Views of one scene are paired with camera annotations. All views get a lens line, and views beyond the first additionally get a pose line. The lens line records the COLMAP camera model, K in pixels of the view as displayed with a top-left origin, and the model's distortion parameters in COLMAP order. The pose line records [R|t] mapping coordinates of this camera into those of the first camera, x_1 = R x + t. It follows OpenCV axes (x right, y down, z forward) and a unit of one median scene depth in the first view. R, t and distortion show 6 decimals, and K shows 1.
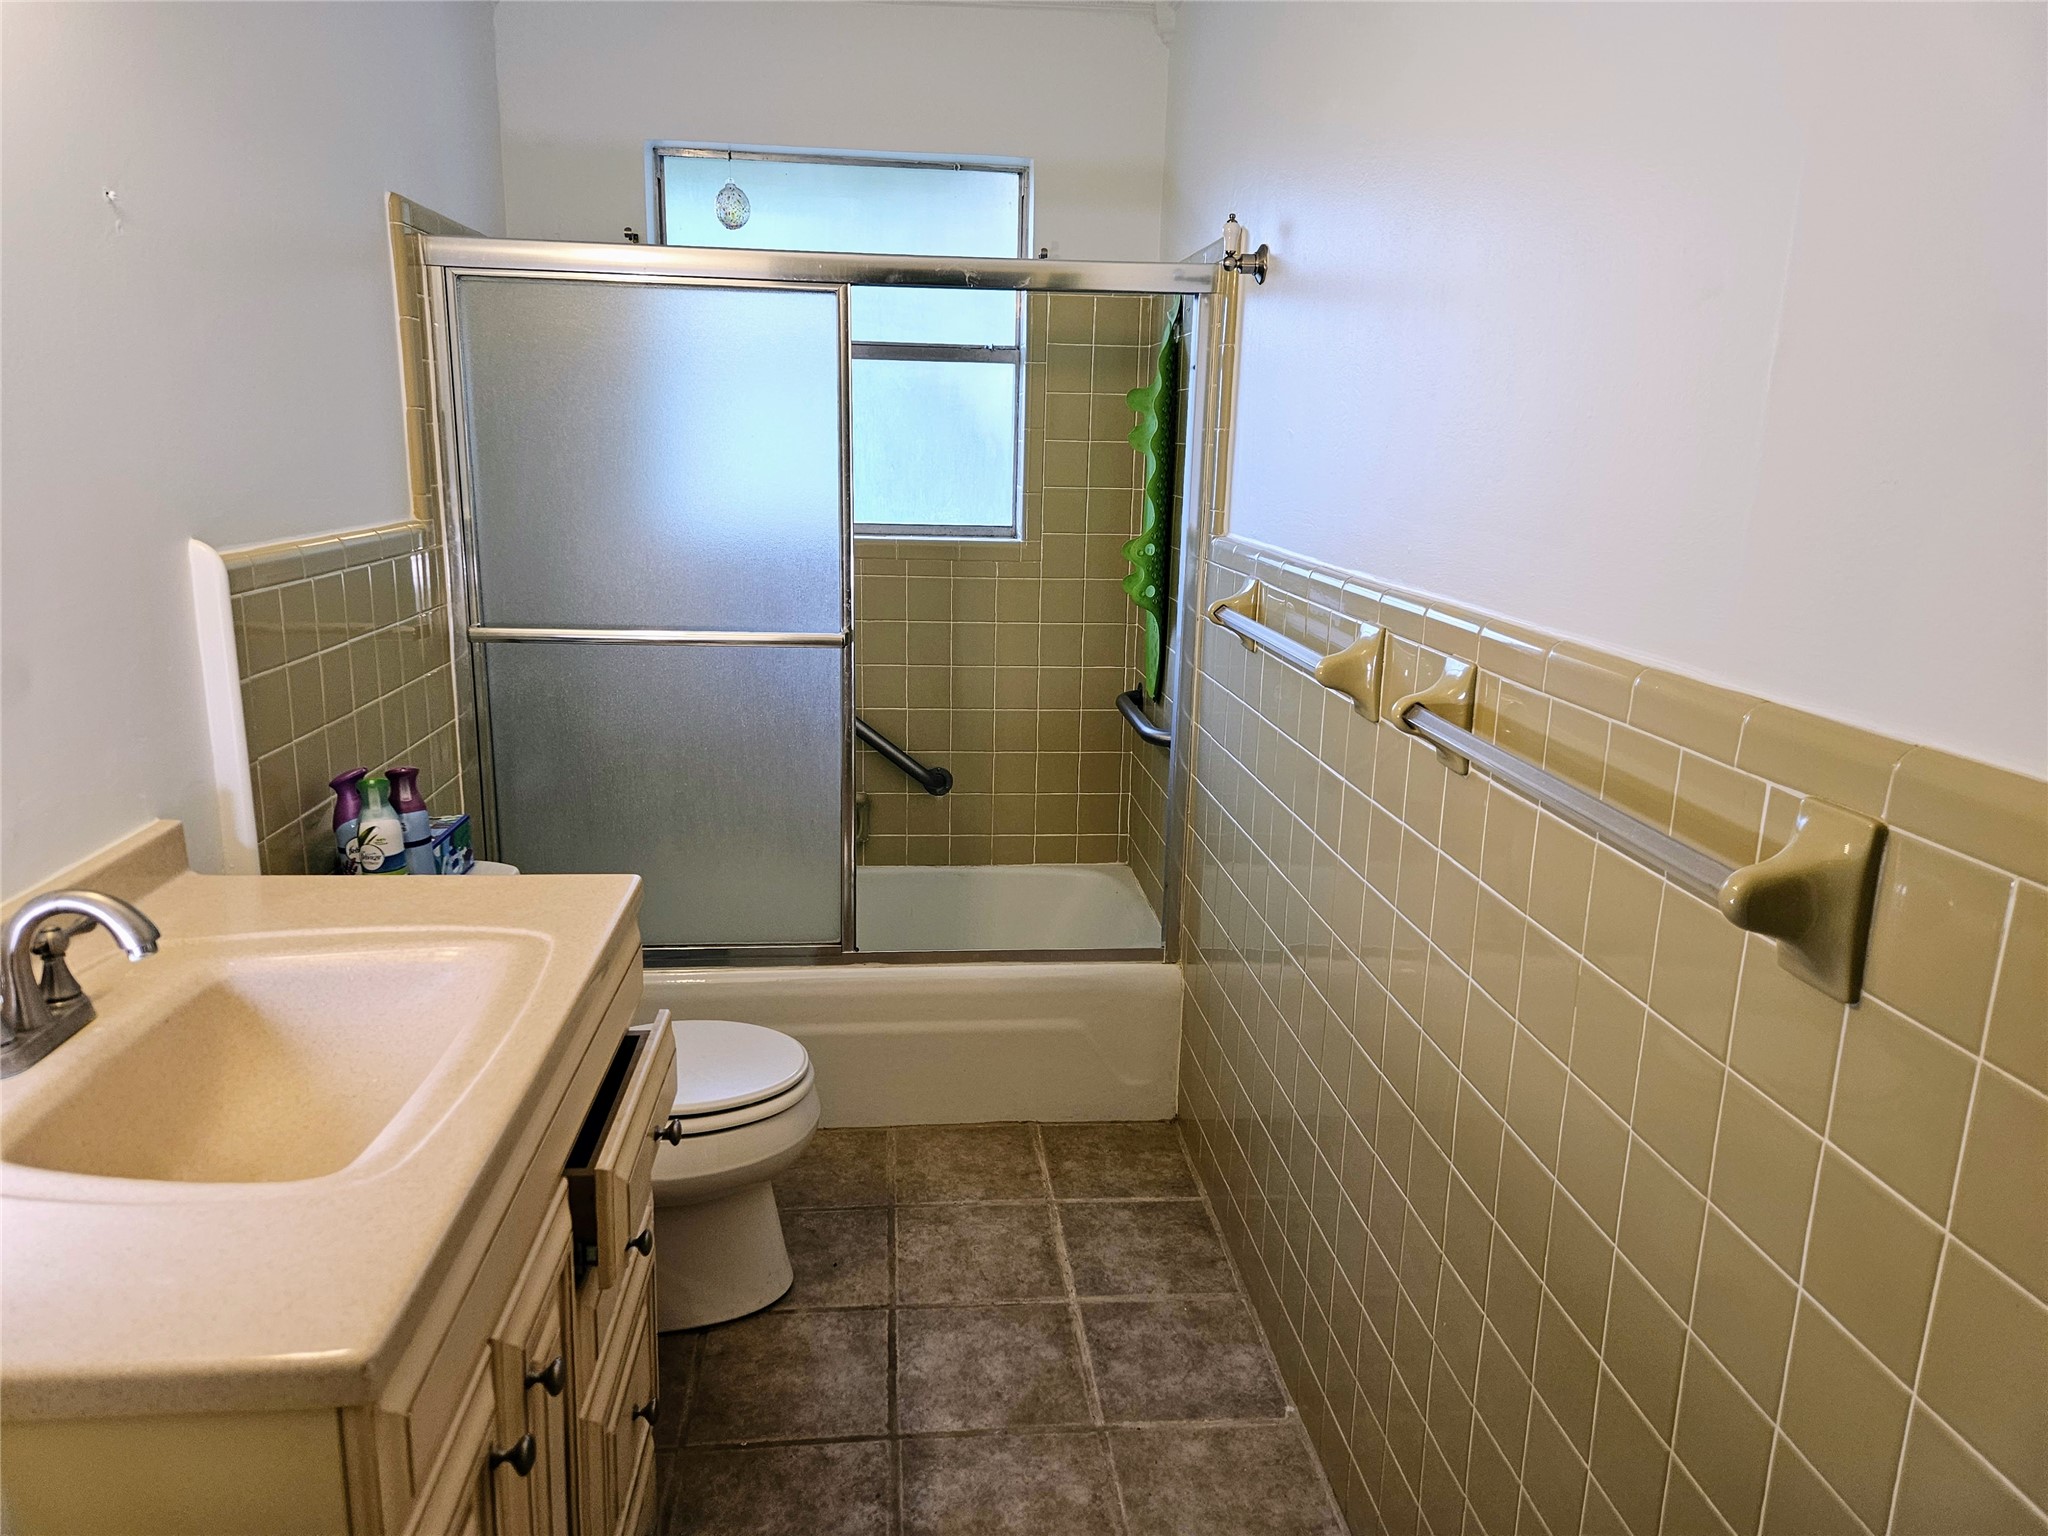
lens RADIAL K [[1376.0, 0, 1024.0], [0, 1376.0, 768.0], [0, 0, 1]] dist [0.096878, -0.106108]
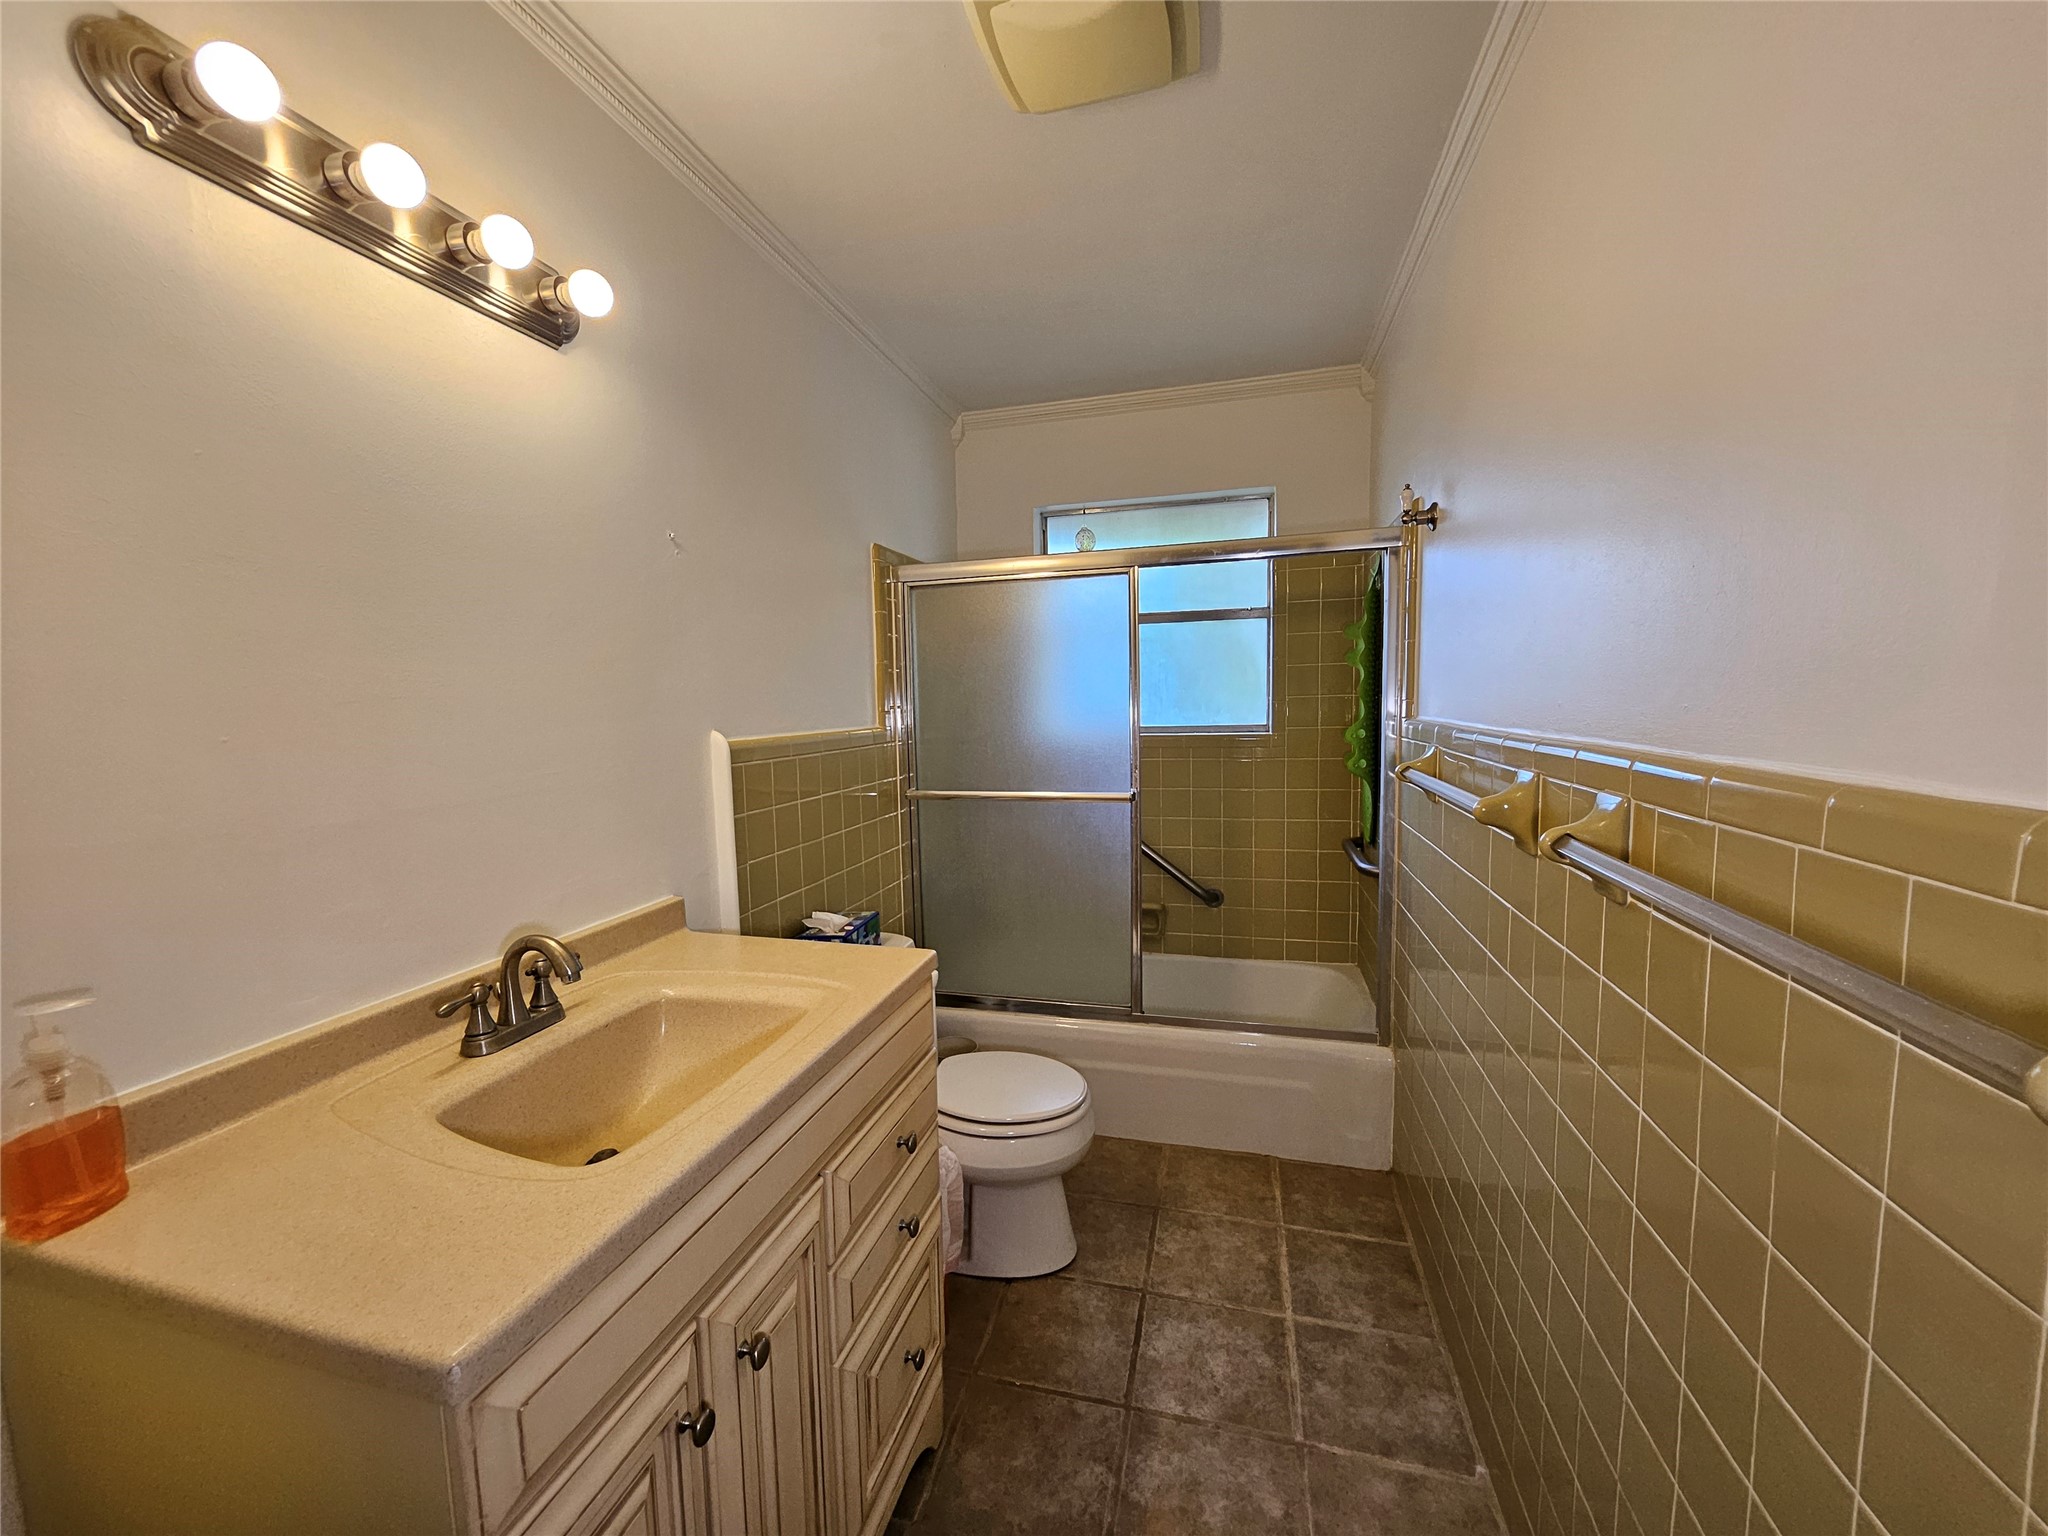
lens RADIAL K [[811.1, 0, 1011.7], [0, 811.1, 778.2], [0, 0, 1]] dist [-0.000956, -0.000464]
pose [[0.933126, -0.010582, -0.359394, 0.069036], [-0.038522, 0.990871, -0.129191, 0.004521], [0.357480, 0.134396, 0.924200, 0.165964]]
